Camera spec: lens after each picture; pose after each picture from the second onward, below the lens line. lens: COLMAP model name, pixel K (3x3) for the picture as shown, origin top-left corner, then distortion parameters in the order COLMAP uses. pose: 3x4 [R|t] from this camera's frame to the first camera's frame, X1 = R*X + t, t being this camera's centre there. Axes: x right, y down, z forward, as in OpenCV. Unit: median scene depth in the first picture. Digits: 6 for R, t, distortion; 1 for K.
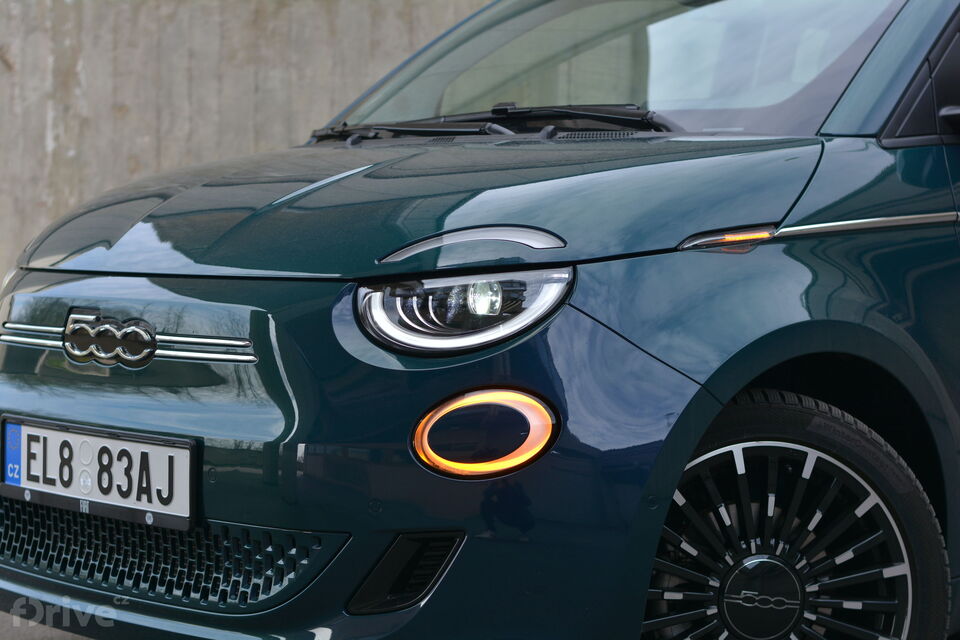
lens RADIAL K [[2136.1, 0, 480.2], [0, 2136.1, 310.1], [0, 0, 1]] dist [0.010609, 0.000000]
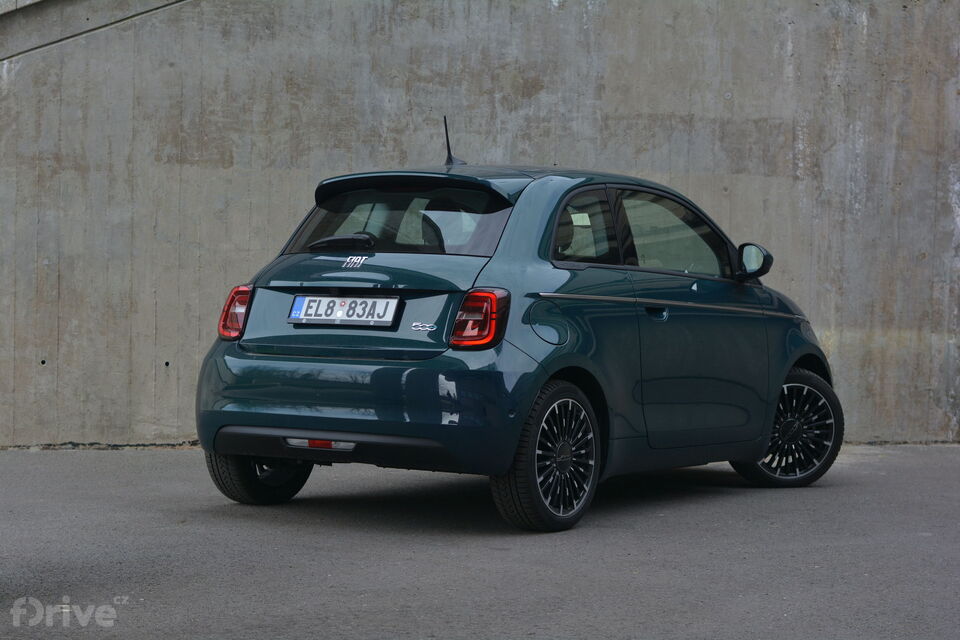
lens RADIAL K [[2136.1, 0, 481.7], [0, 2136.1, 323.8], [0, 0, 1]] dist [0.010609, 0.000000]
pose [[0.904817, 0.003972, 0.425781, -1.056155], [0.004474, 0.999813, -0.018833, 0.024516], [-0.425776, 0.018945, 0.904630, -1.426404]]
